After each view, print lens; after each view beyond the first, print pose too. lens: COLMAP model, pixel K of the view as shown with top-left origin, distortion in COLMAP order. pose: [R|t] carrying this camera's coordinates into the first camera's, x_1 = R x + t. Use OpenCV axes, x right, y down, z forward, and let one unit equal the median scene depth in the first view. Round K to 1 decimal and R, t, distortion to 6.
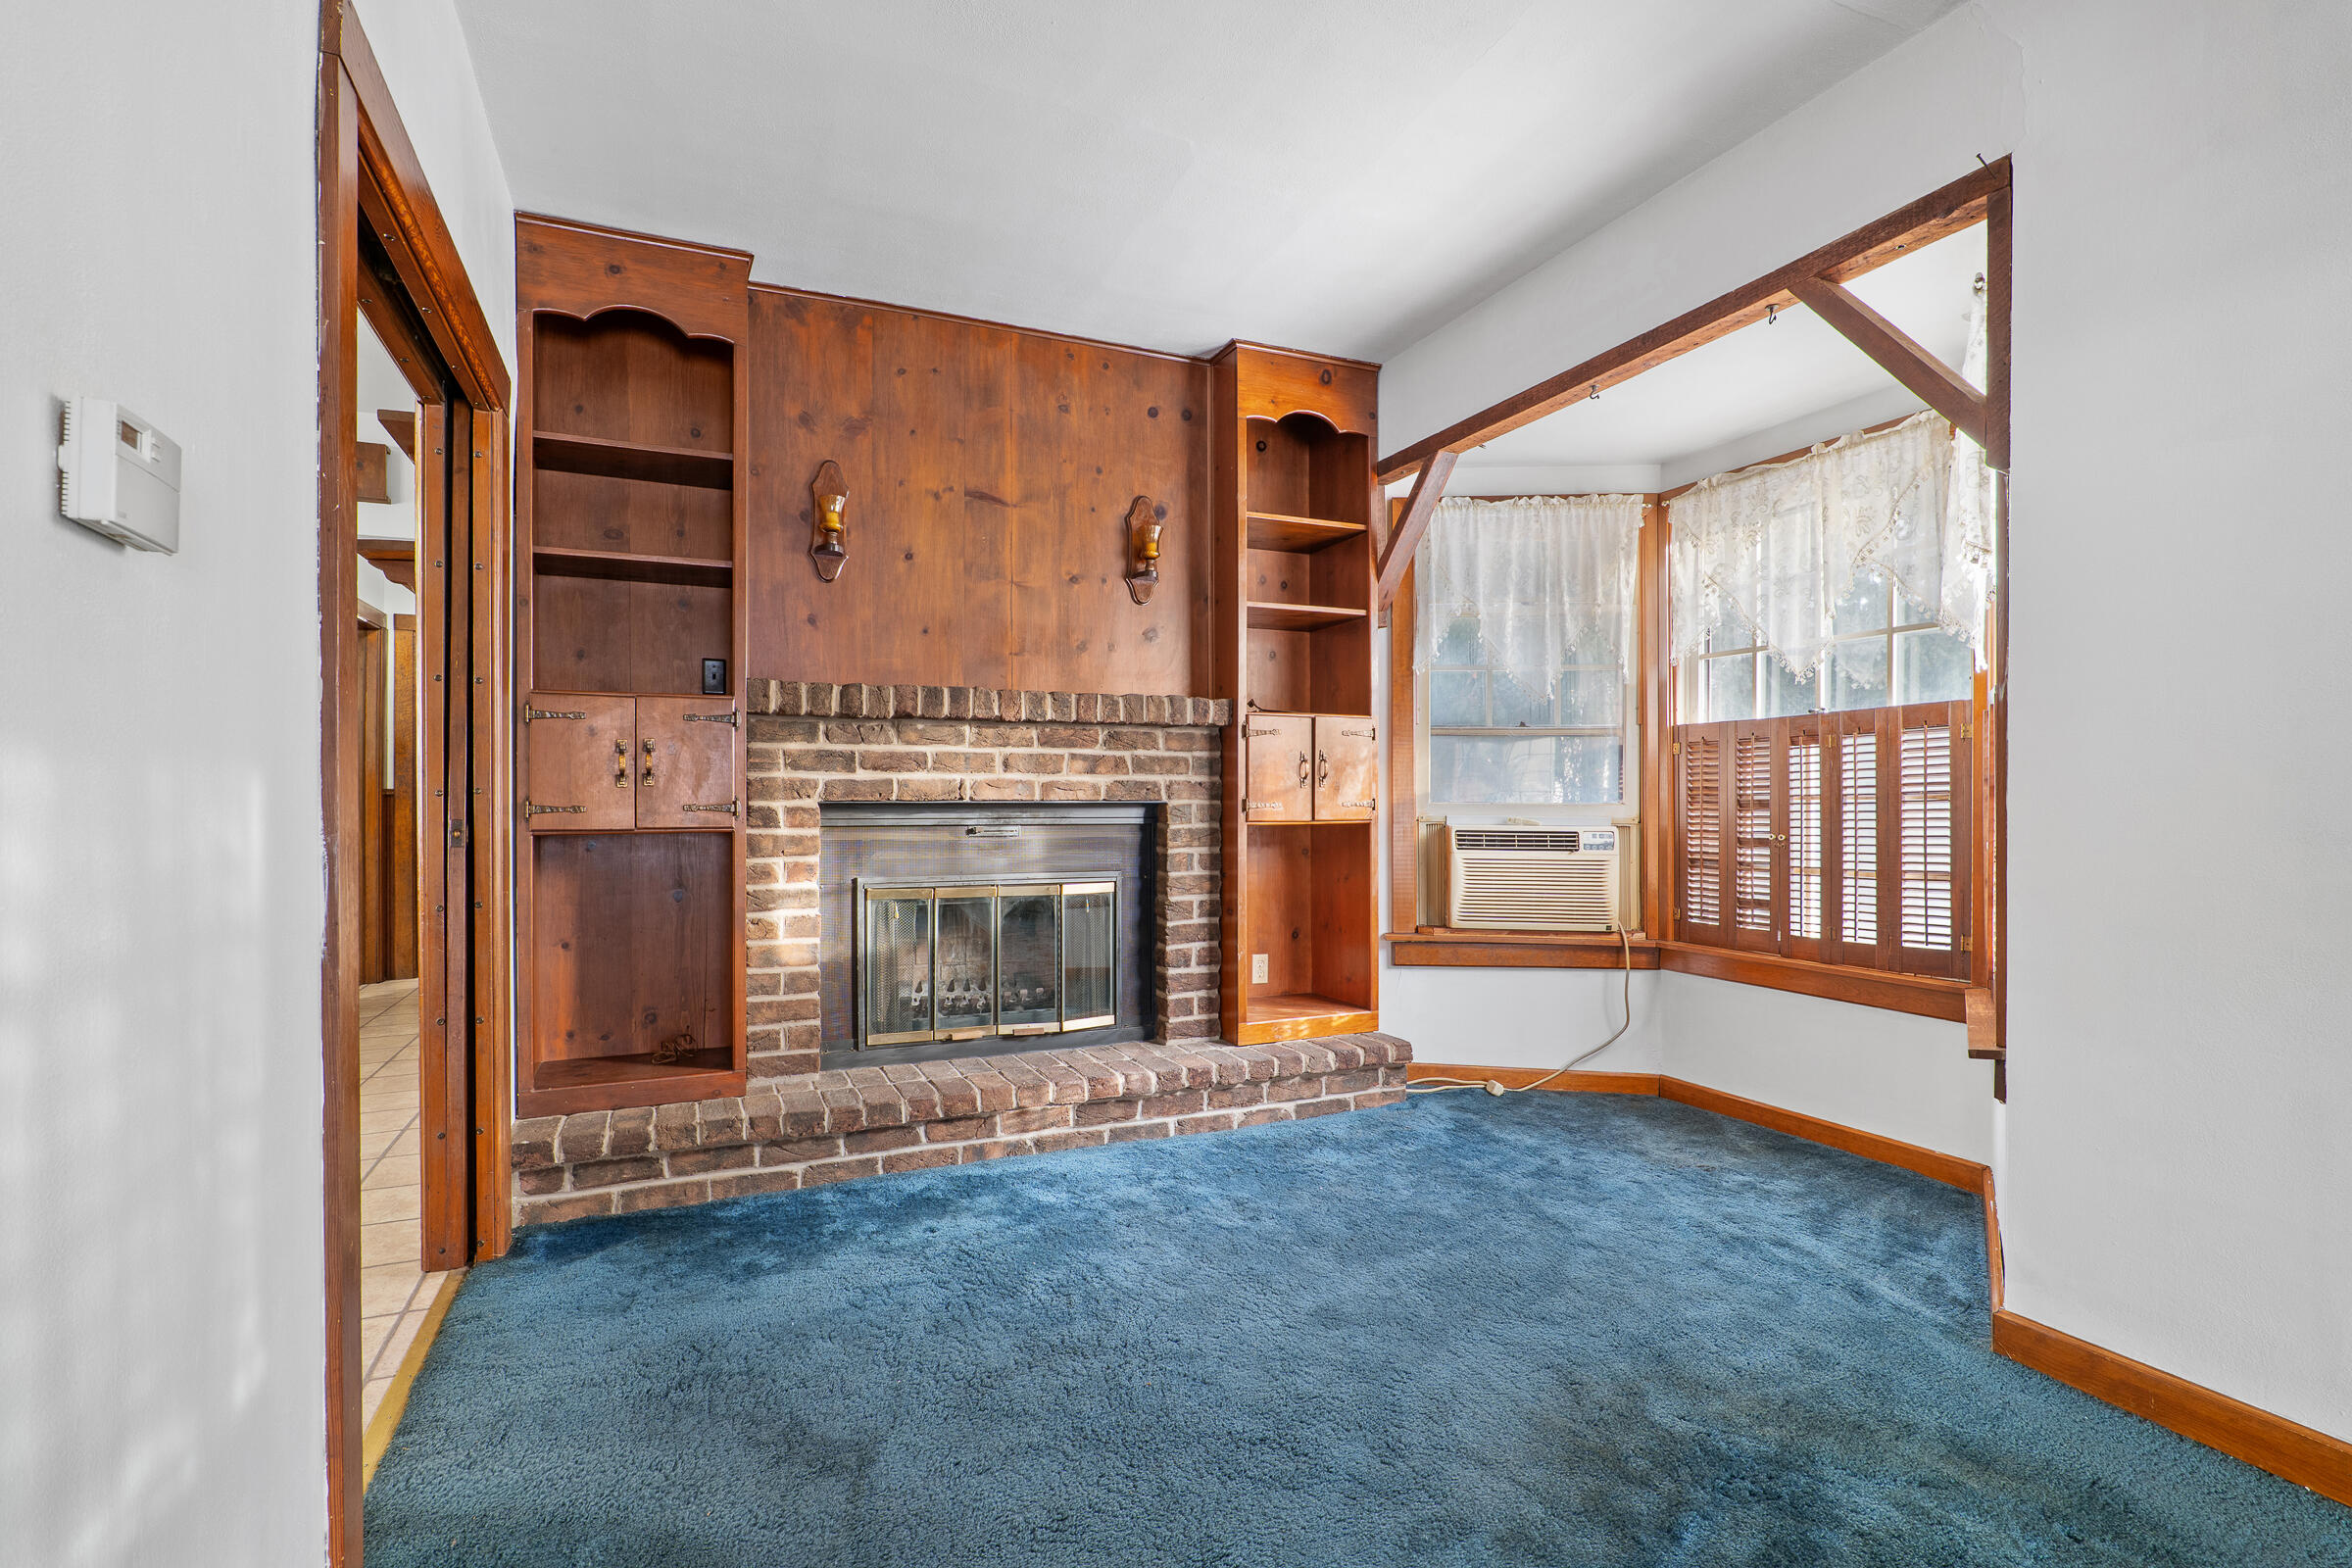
lens RADIAL K [[1099.0, 0, 1162.8], [0, 1099.0, 806.9], [0, 0, 1]] dist [-0.014740, 0.002451]
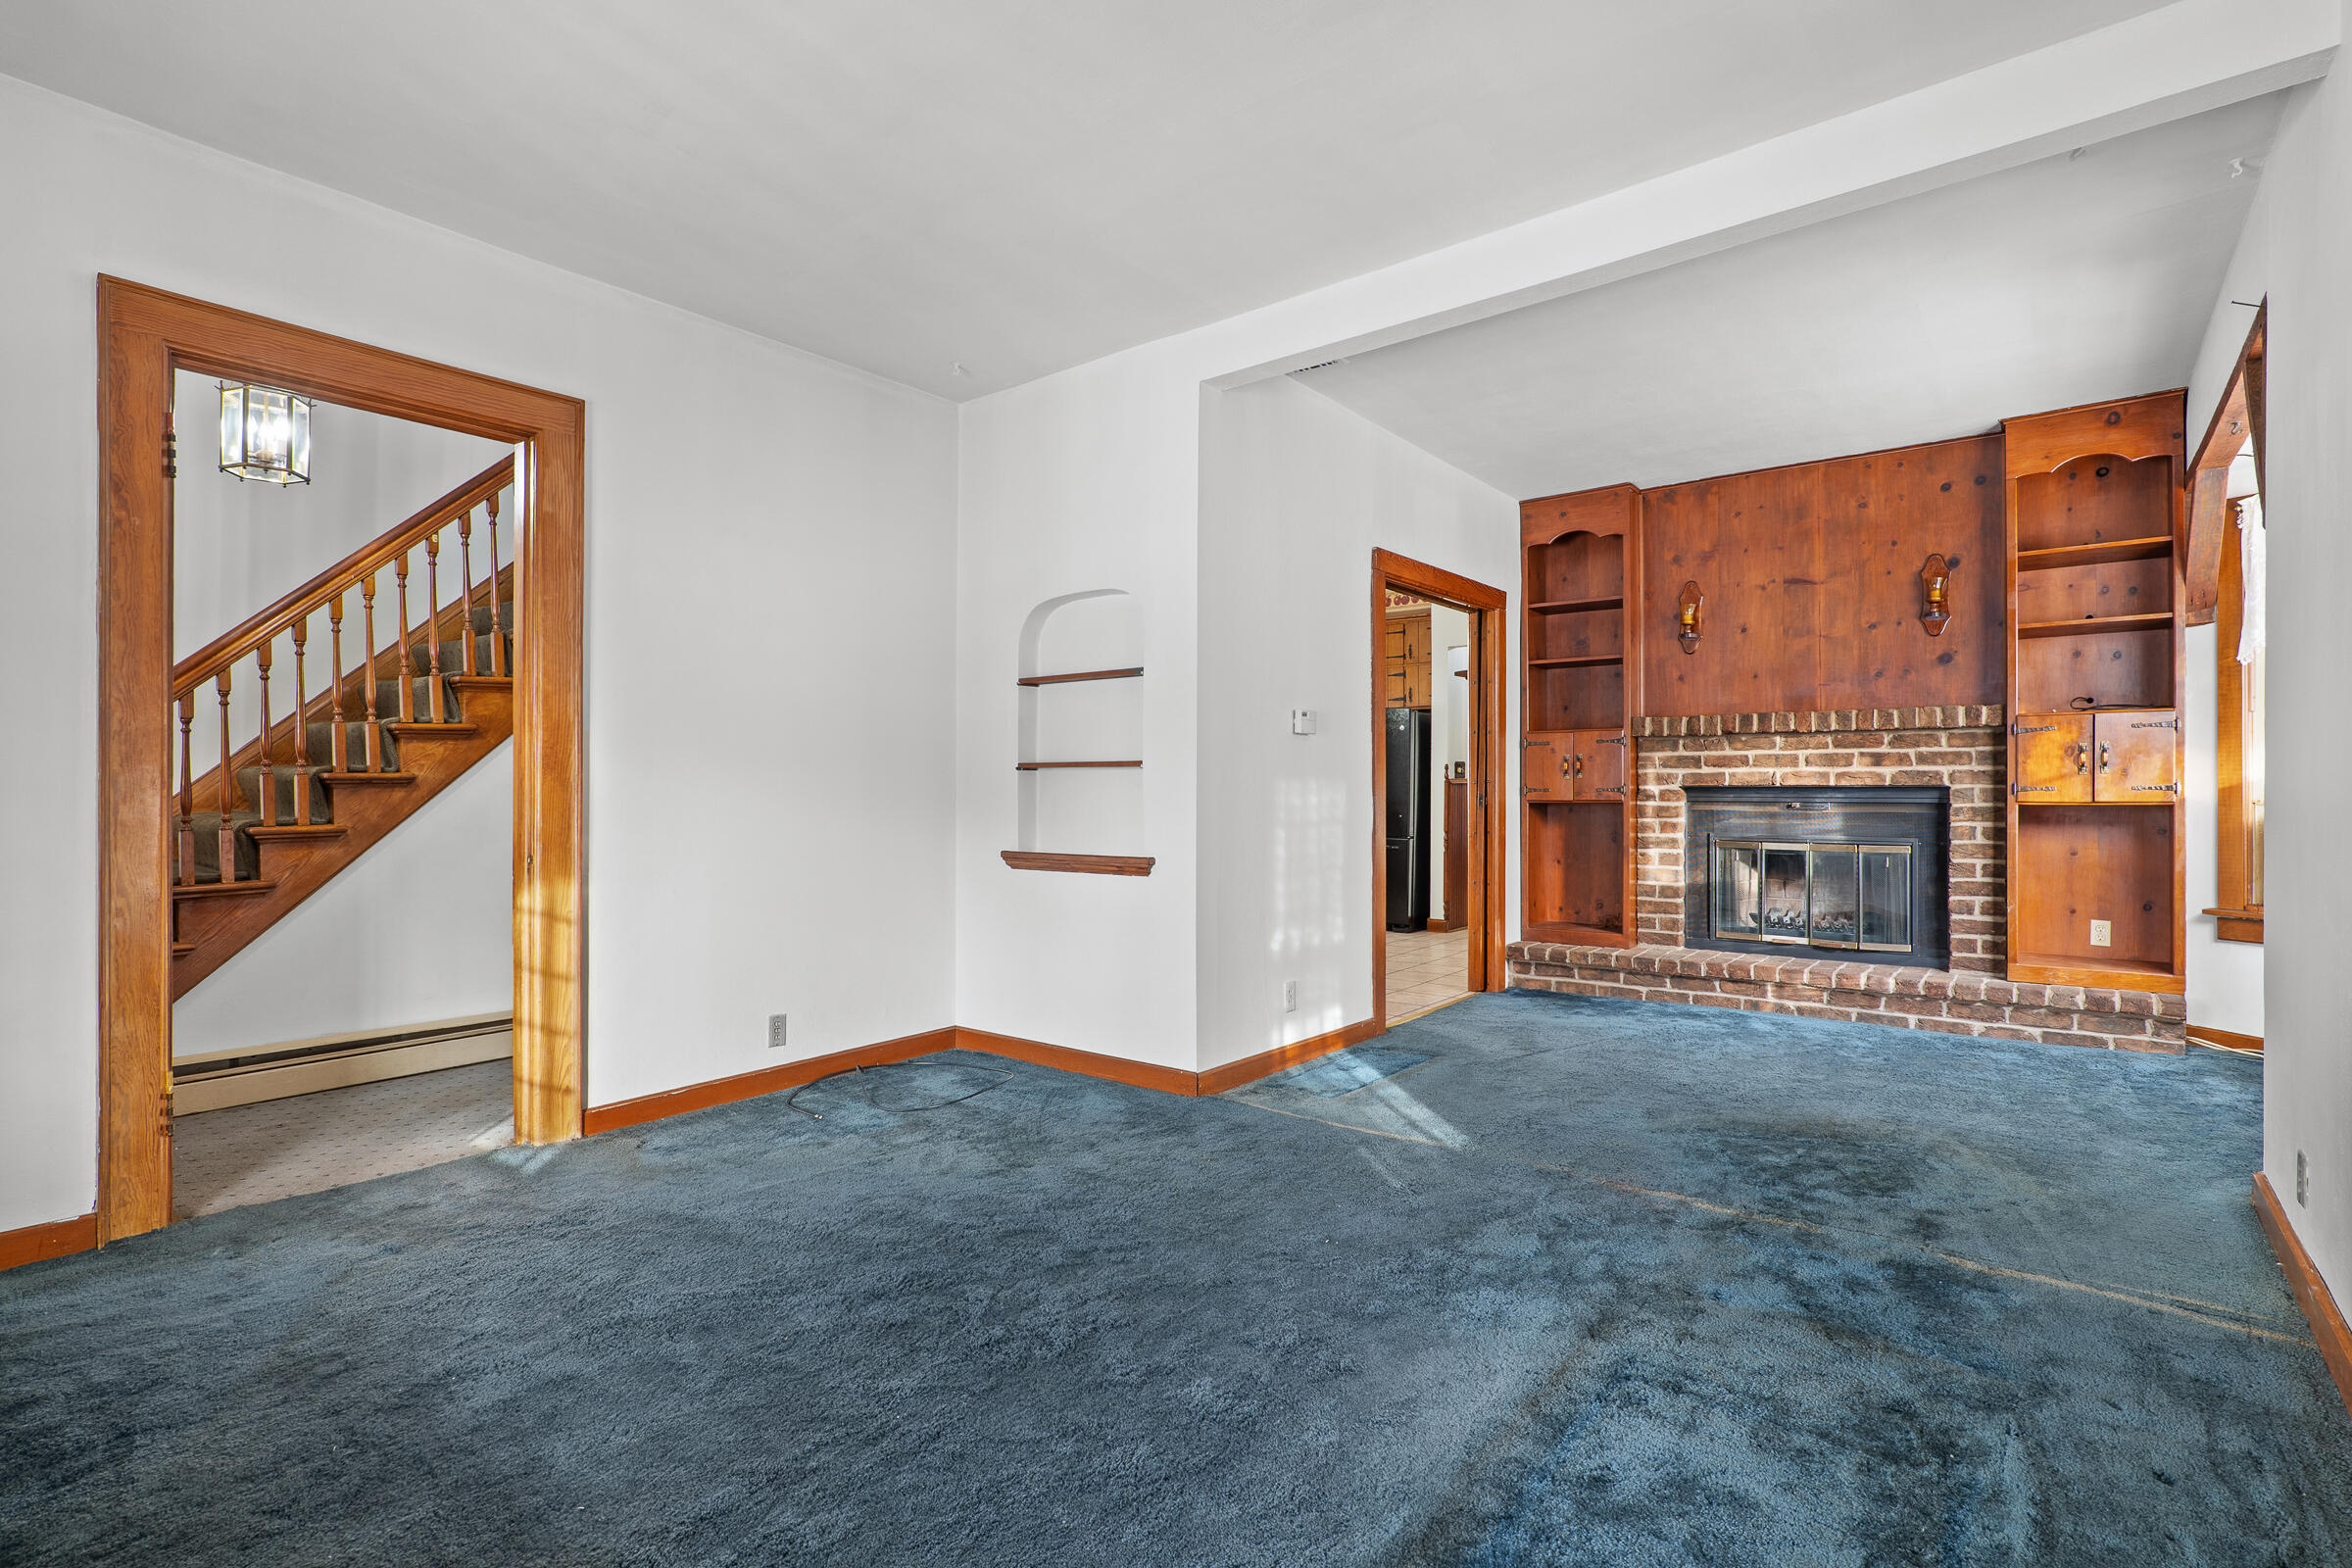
lens RADIAL K [[1099.0, 0, 1184.7], [0, 1099.0, 788.9], [0, 0, 1]] dist [-0.014740, 0.002451]
pose [[0.473748, 0.001297, -0.880659, 0.739567], [-0.002026, 0.999998, 0.000383, 0.000041], [0.880658, 0.001603, 0.473750, -0.429522]]
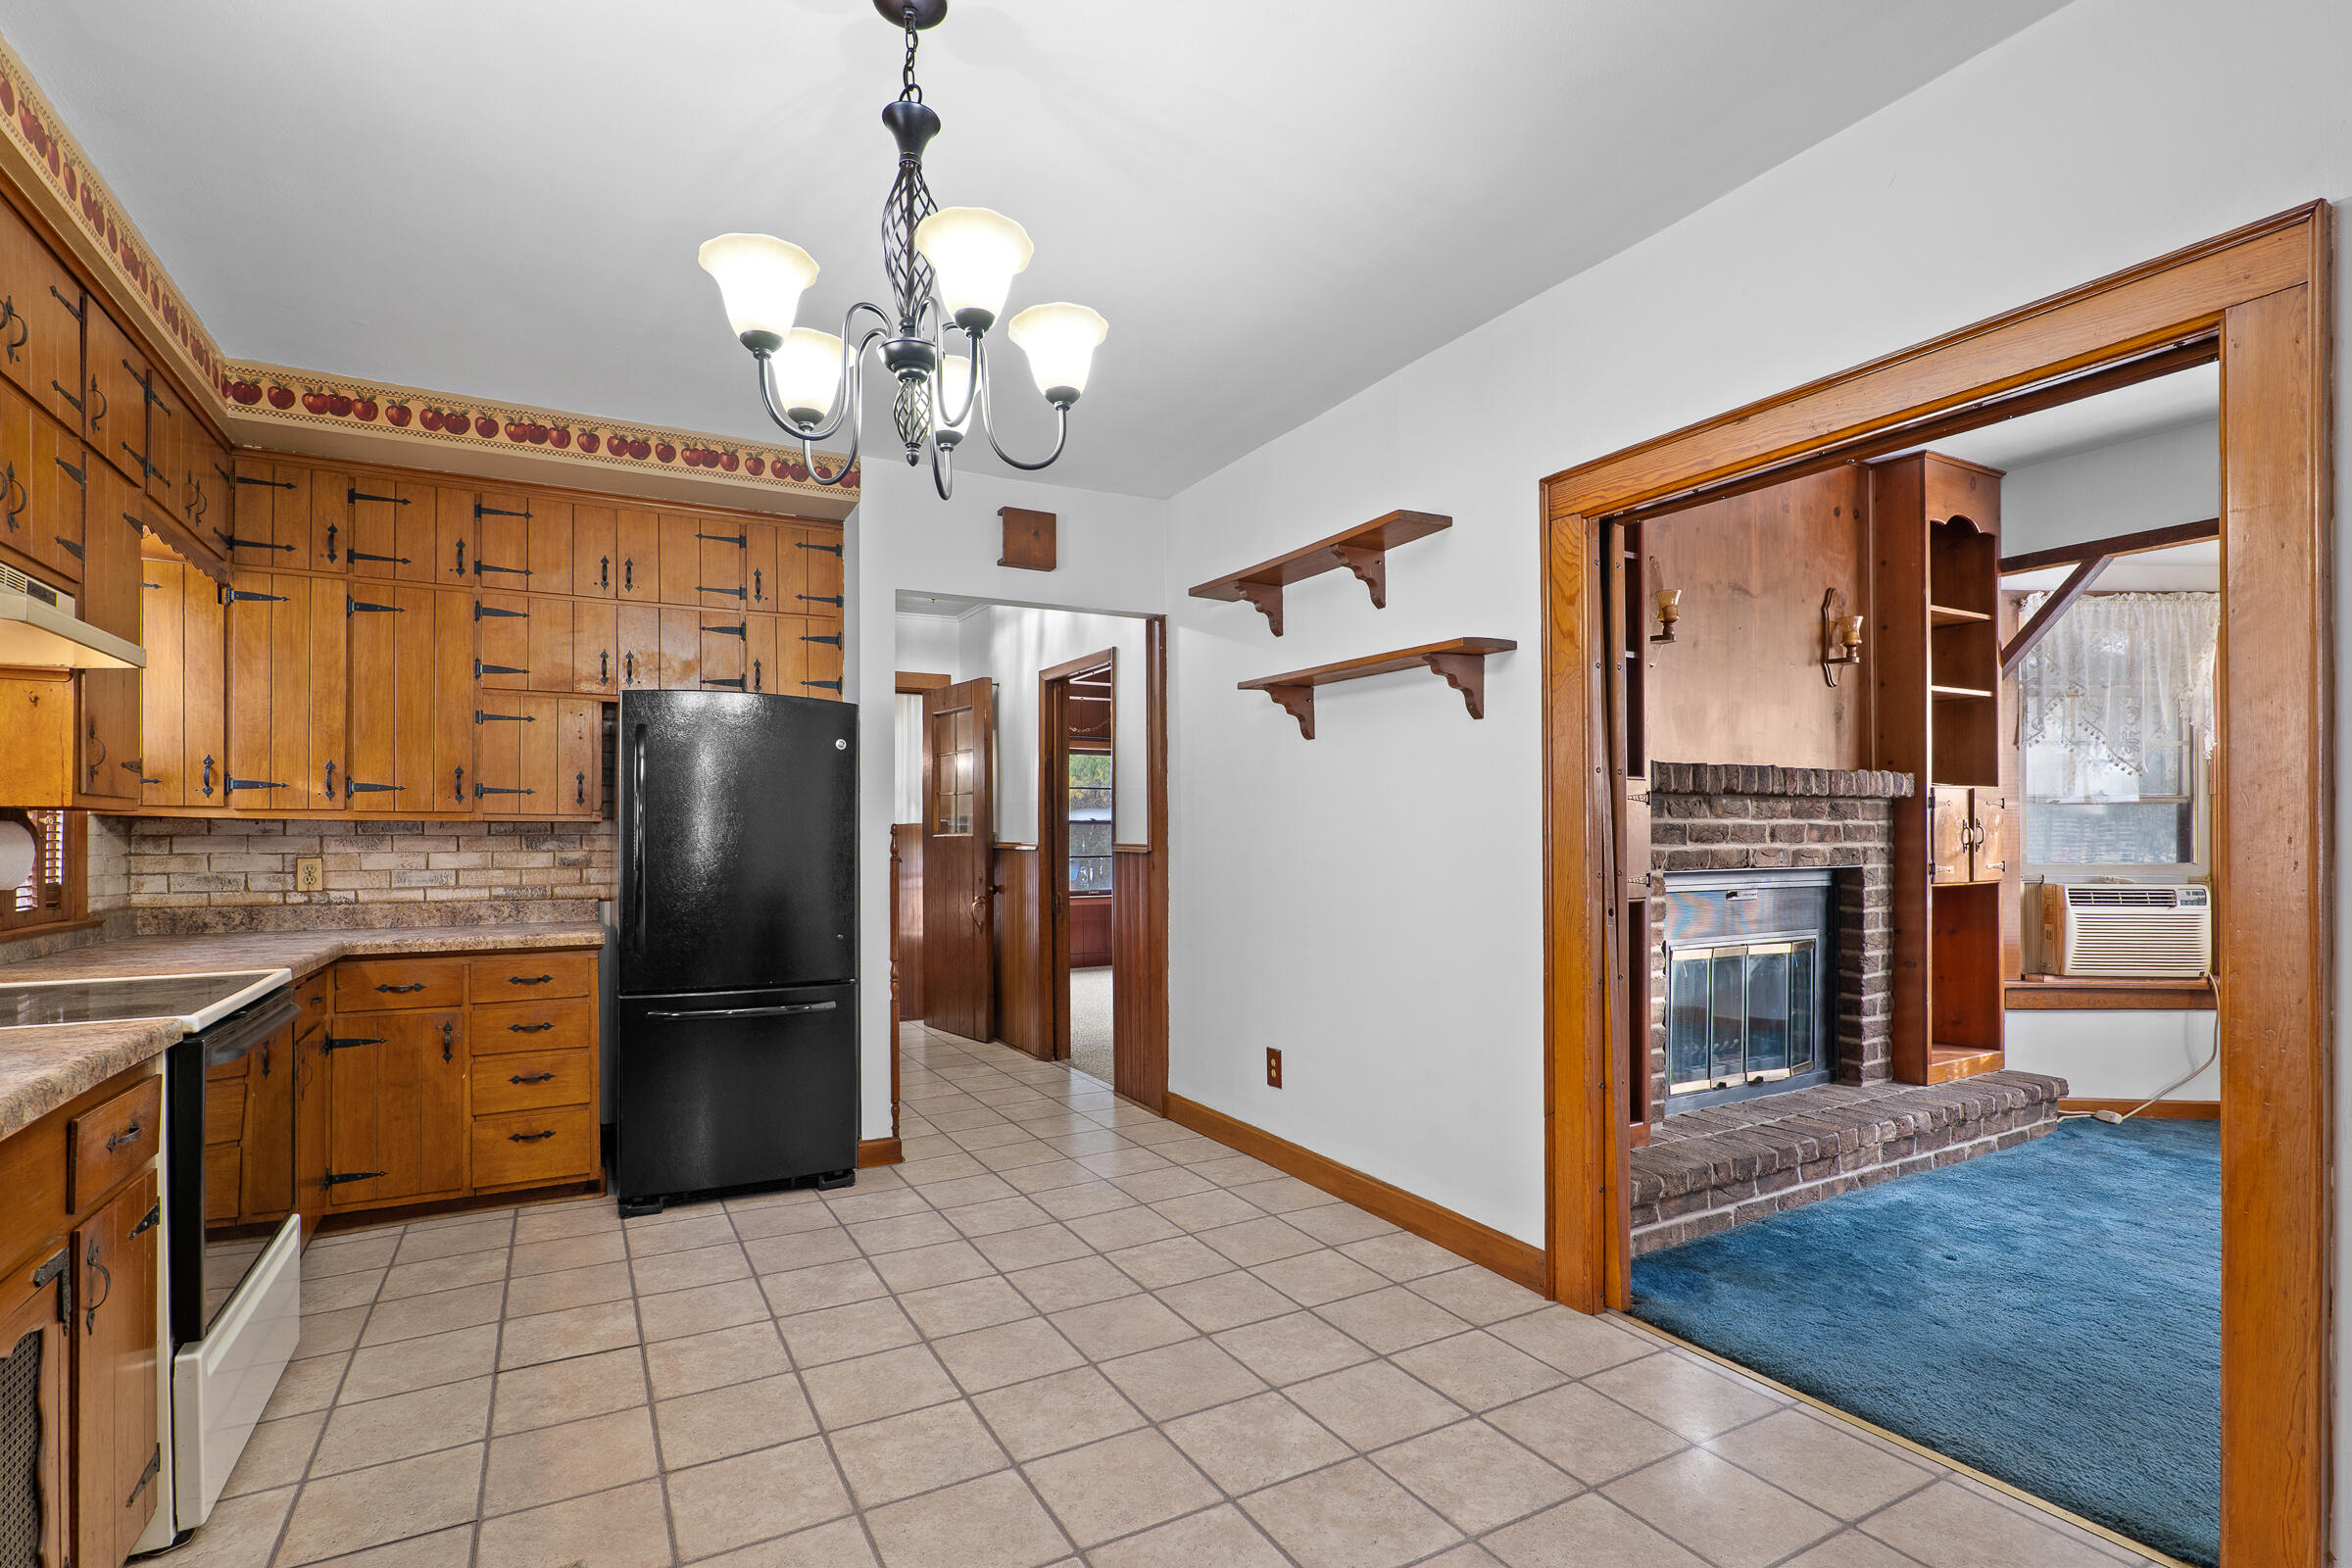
lens RADIAL K [[1099.0, 0, 1157.6], [0, 1099.0, 845.6], [0, 0, 1]] dist [-0.014740, 0.002451]
pose [[0.996291, -0.004578, 0.085920, -0.822471], [0.004386, 0.999987, 0.002422, -0.032142], [-0.085930, -0.002036, 0.996299, -0.033051]]
